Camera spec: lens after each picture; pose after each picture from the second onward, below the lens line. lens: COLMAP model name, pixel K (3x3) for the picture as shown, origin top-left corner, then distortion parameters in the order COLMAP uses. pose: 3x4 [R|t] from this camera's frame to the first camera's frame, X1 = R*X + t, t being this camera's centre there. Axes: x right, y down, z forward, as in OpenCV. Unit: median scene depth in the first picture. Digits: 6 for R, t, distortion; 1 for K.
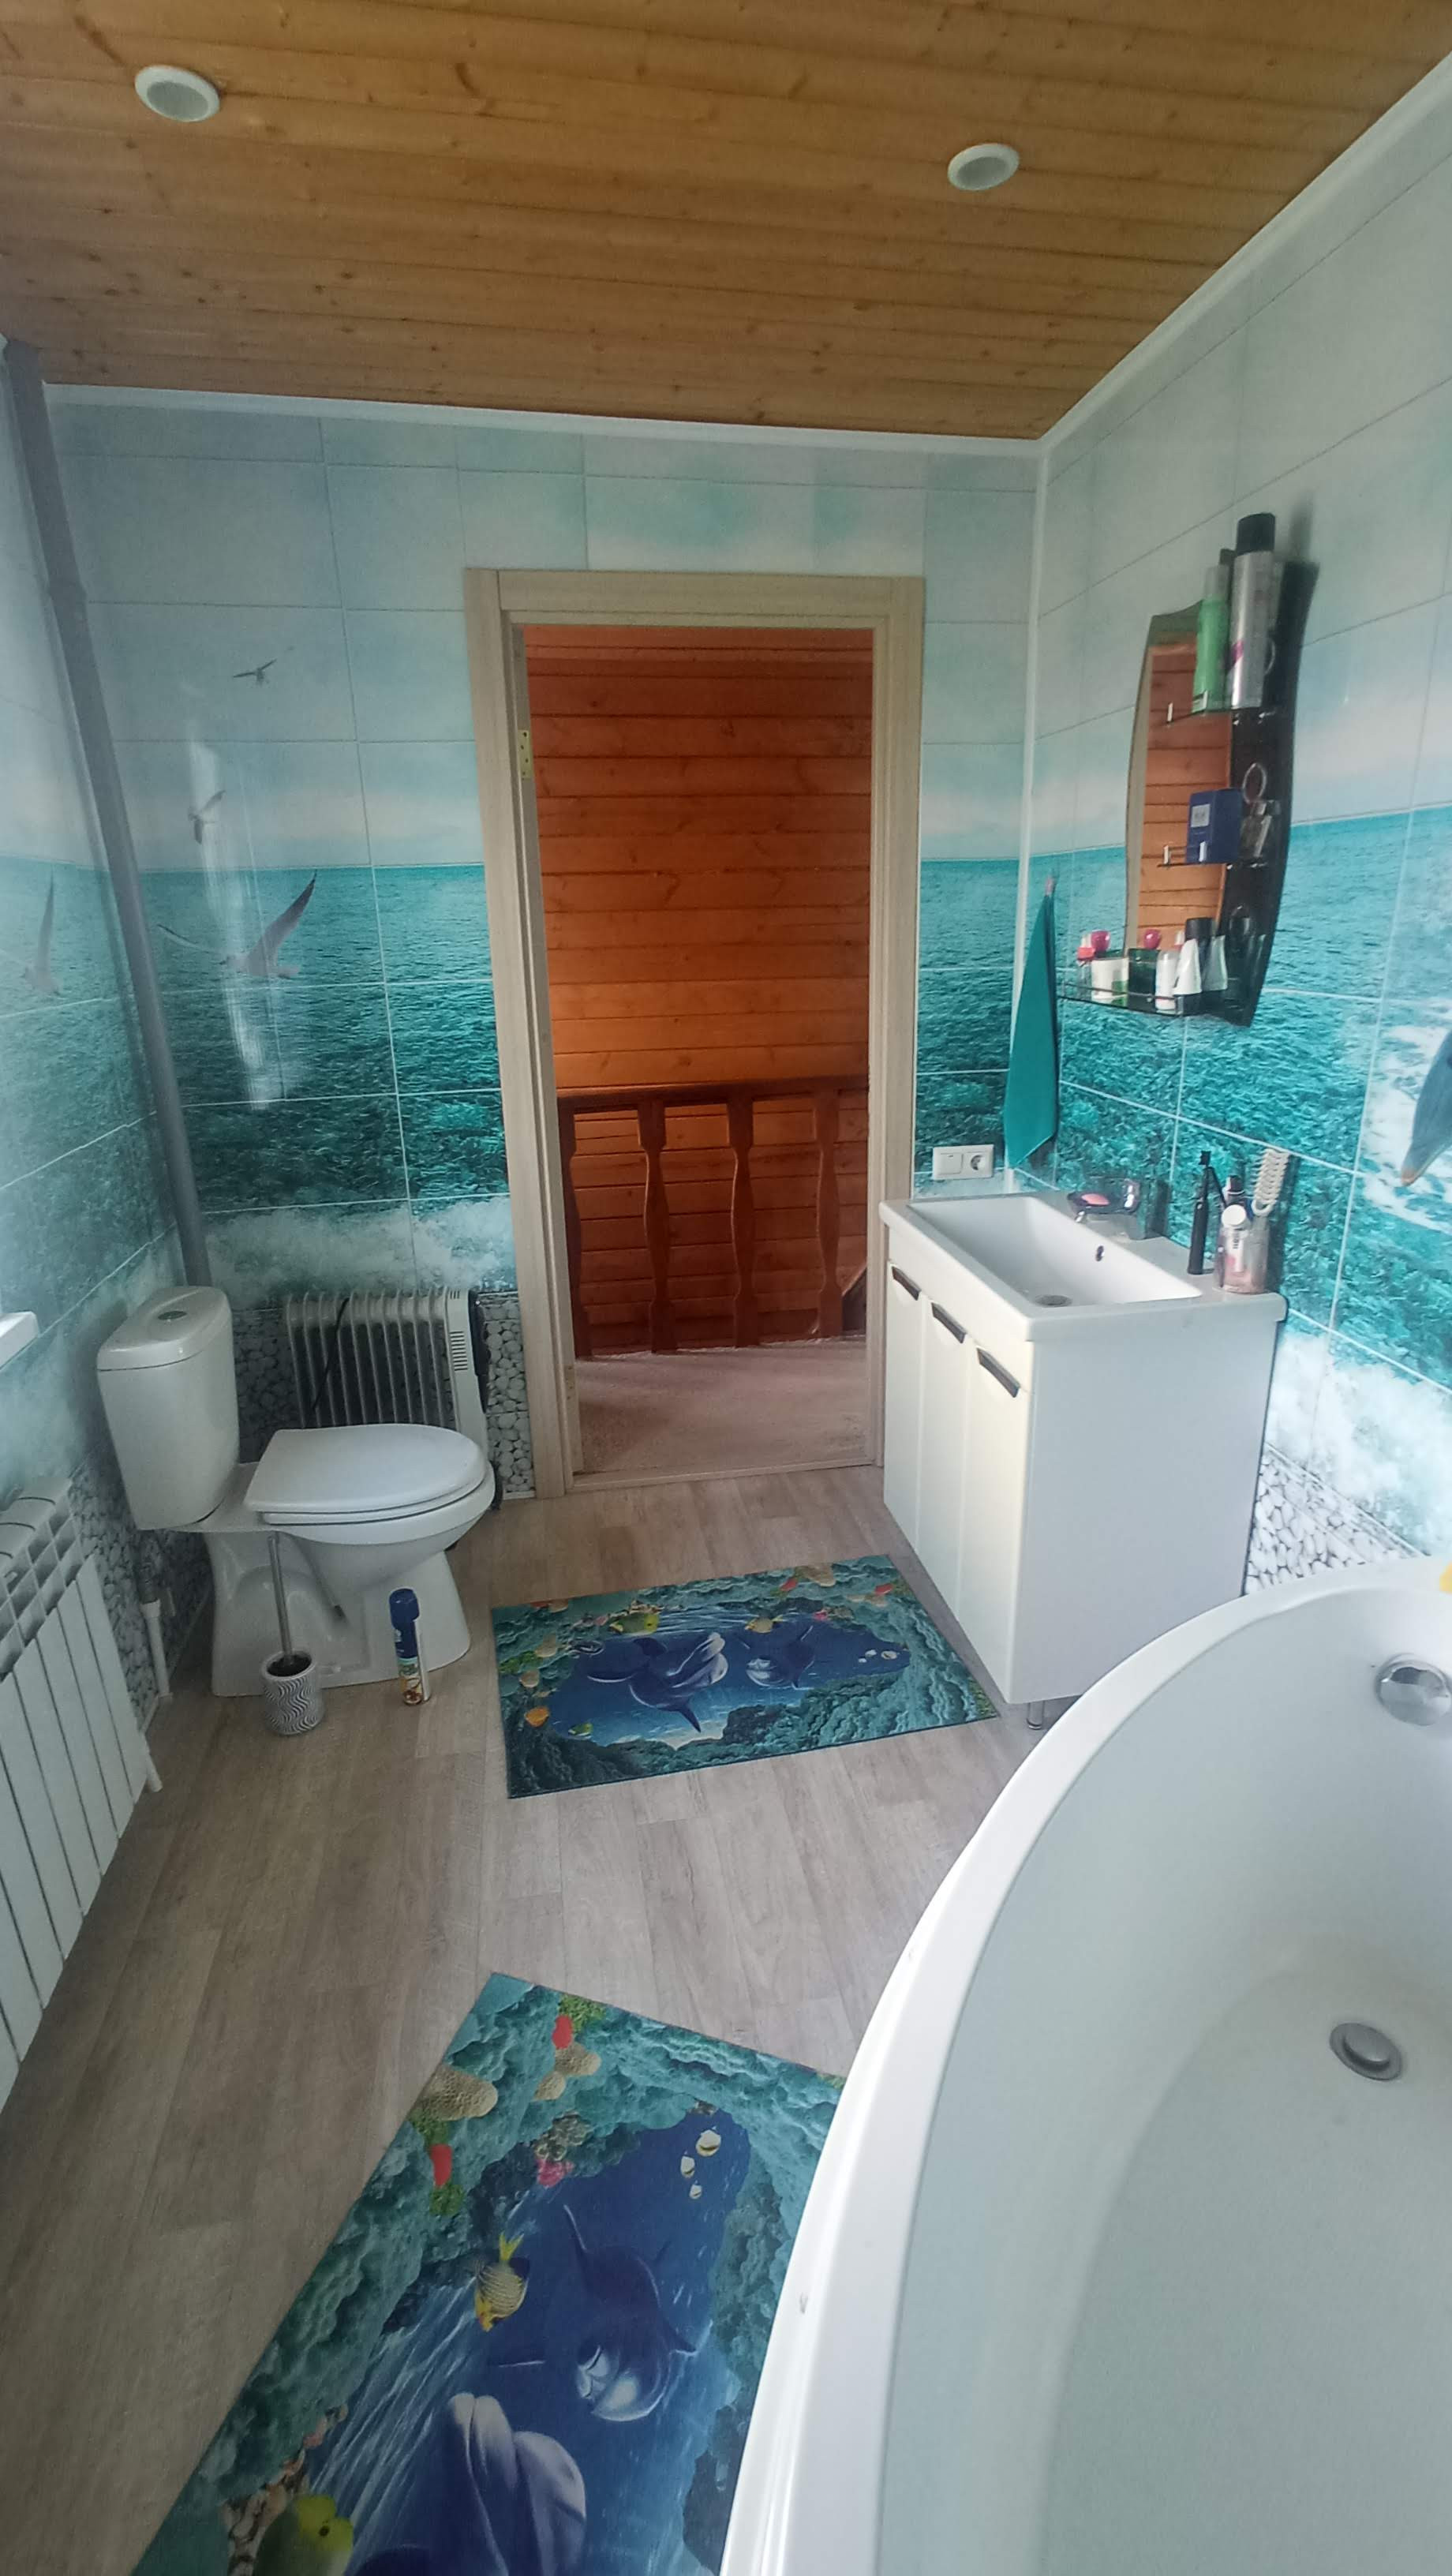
lens RADIAL K [[1174.6, 0, 732.8], [0, 1174.6, 1295.8], [0, 0, 1]] dist [-0.011523, 0.010035]
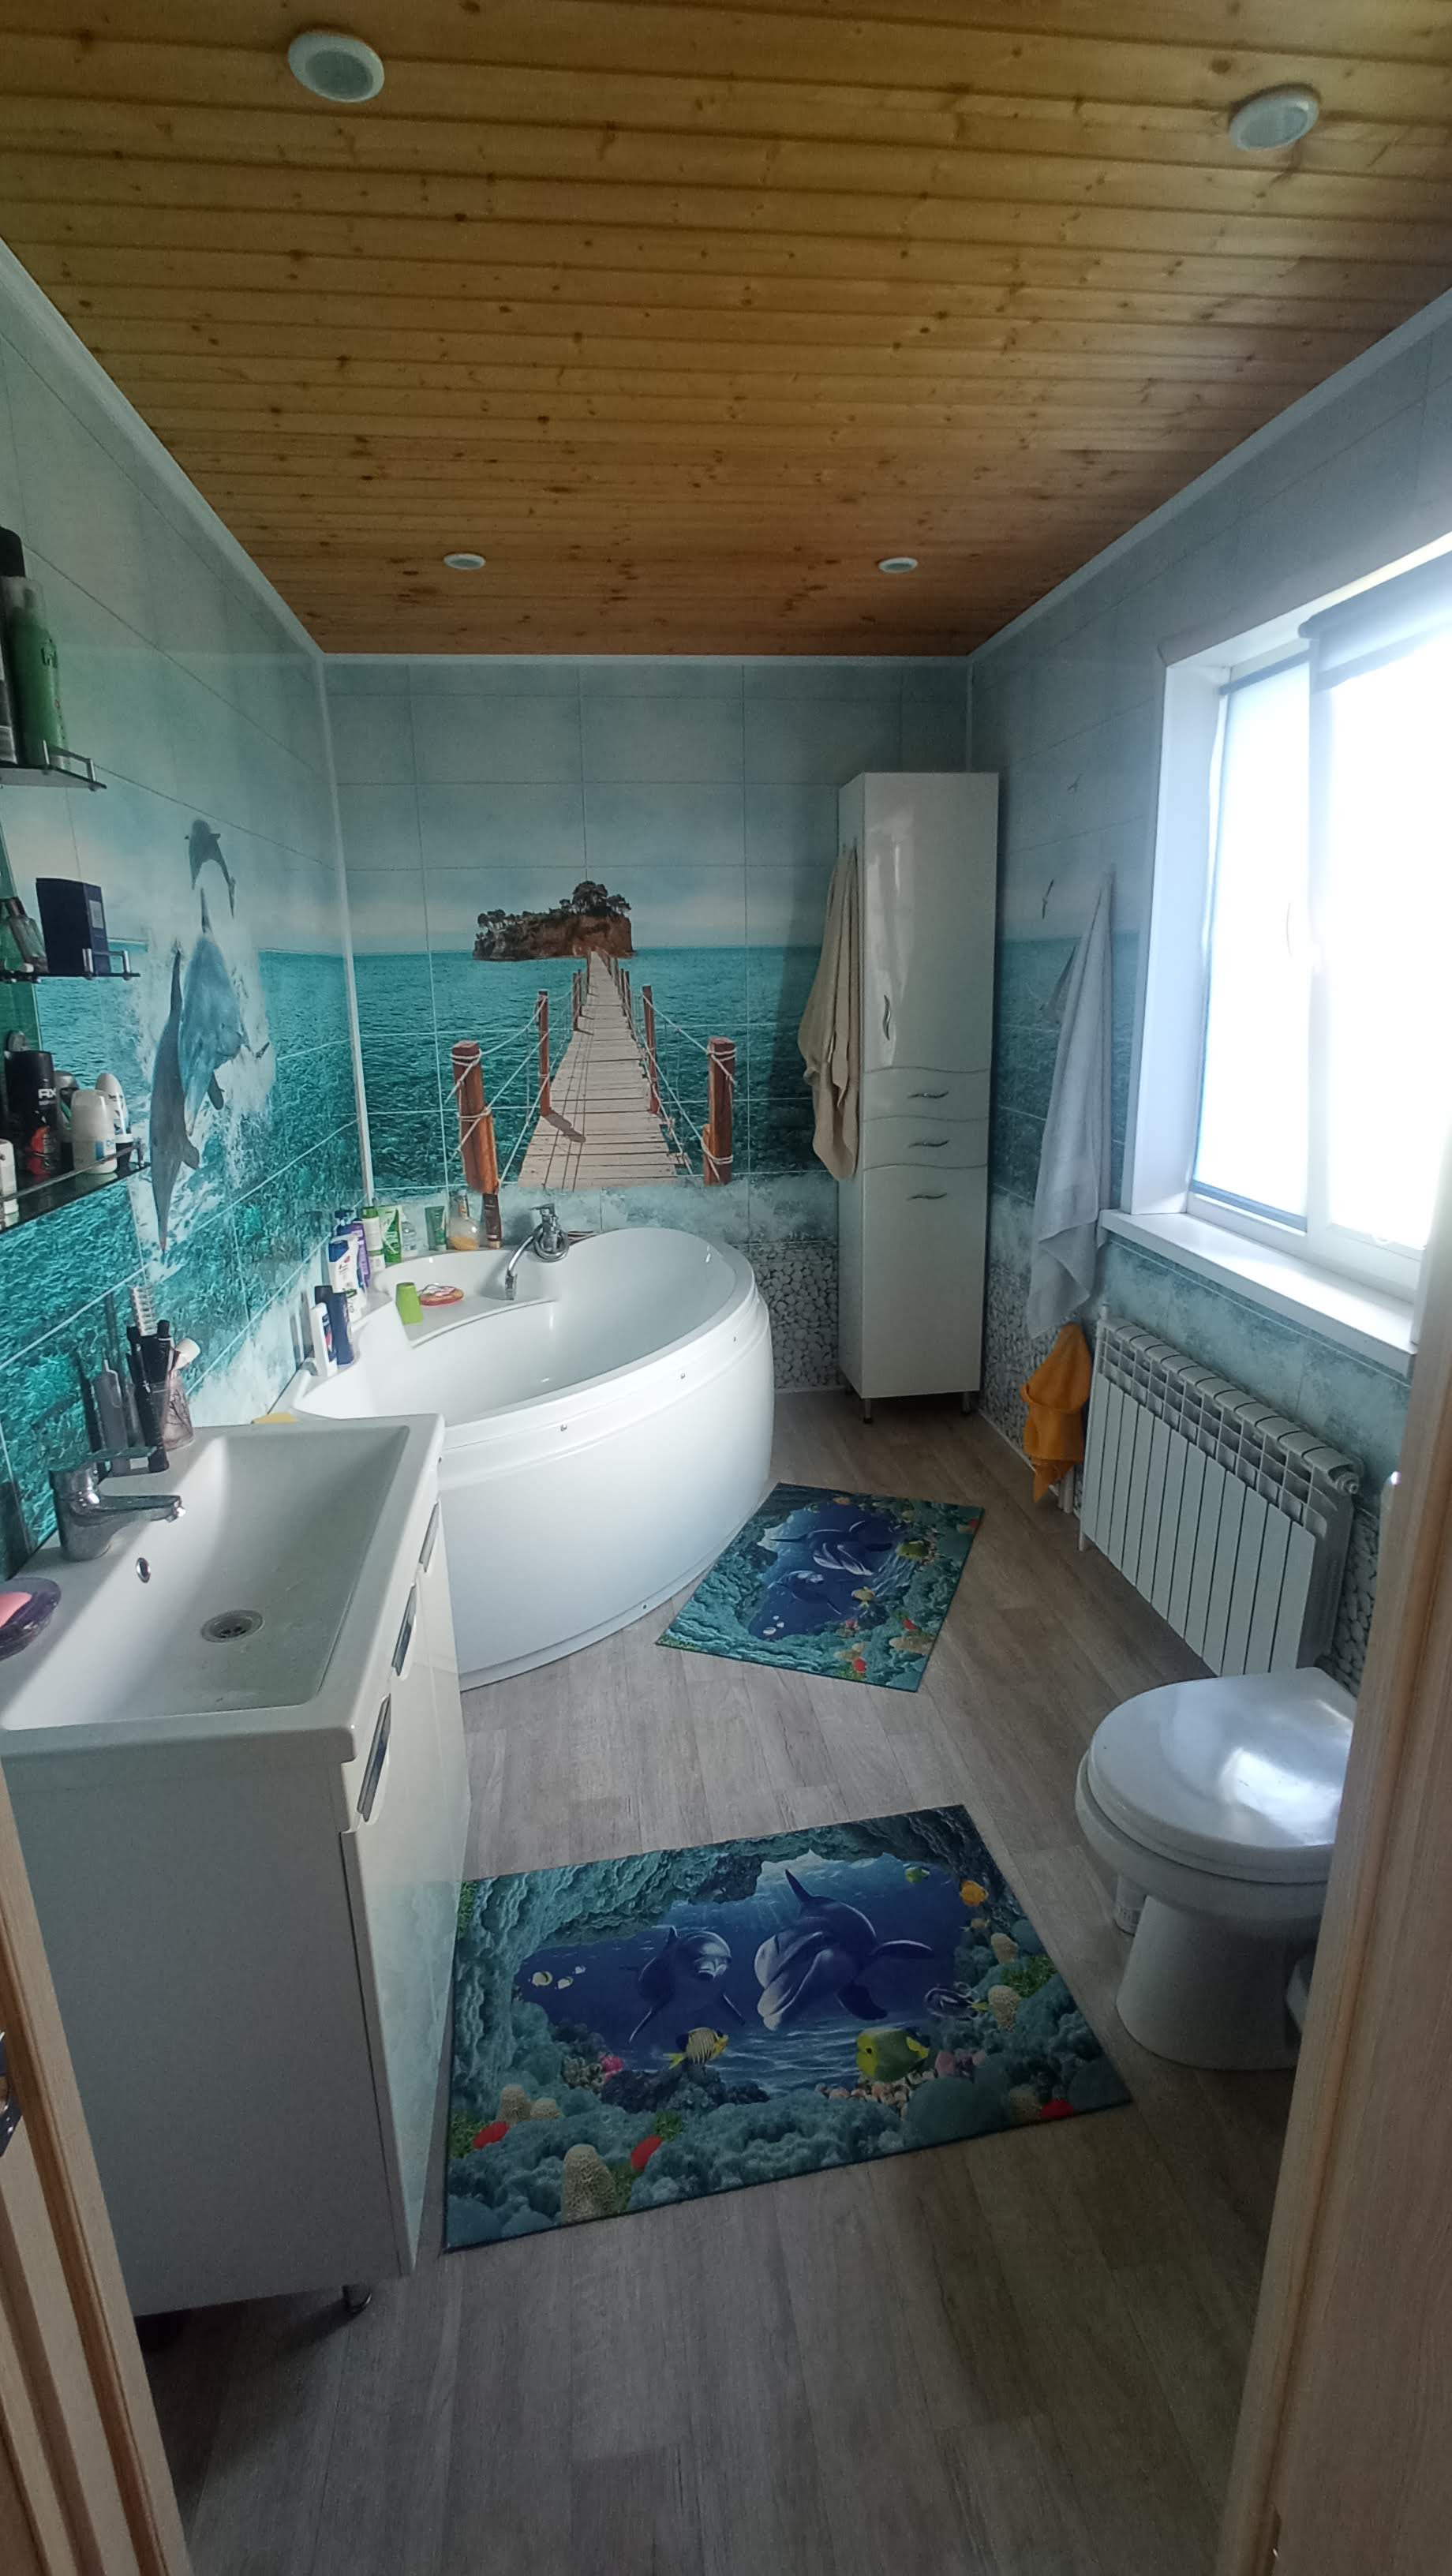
lens RADIAL K [[1174.6, 0, 723.9], [0, 1174.6, 1305.1], [0, 0, 1]] dist [-0.011523, 0.010035]
pose [[-0.998184, 0.029585, 0.052480, -0.041330], [0.054249, 0.820266, 0.569404, -0.532702], [-0.026202, 0.571217, -0.820381, 1.528944]]
